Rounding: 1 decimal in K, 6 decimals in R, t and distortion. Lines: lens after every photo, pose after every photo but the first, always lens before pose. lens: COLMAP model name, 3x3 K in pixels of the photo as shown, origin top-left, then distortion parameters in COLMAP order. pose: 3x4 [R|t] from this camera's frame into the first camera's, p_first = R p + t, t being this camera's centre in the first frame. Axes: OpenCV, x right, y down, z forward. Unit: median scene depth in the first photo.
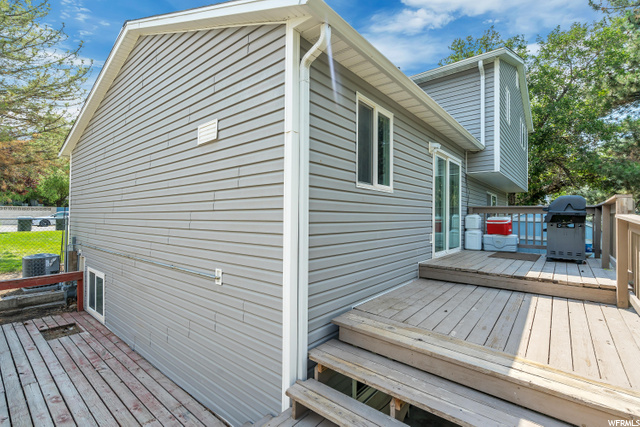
lens RADIAL K [[292.1, 0, 318.7], [0, 292.1, 213.9], [0, 0, 1]] dist [-0.000323, -0.000098]
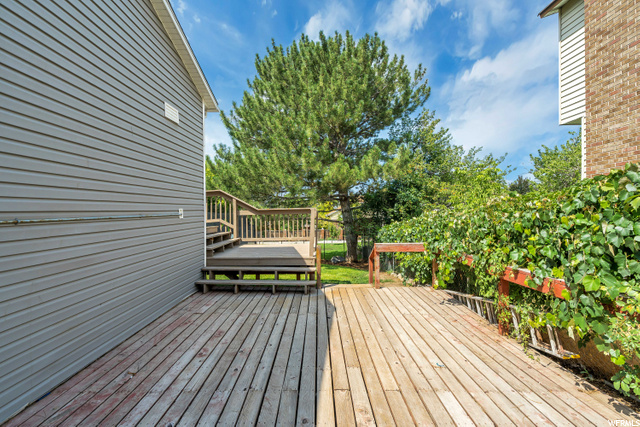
lens RADIAL K [[292.1, 0, 320.1], [0, 292.1, 212.2], [0, 0, 1]] dist [-0.000323, -0.000098]
pose [[-0.646210, -0.006700, 0.763130, -1.704138], [-0.008427, 0.999963, 0.001643, 0.165150], [-0.763113, -0.005369, -0.646243, 1.213326]]
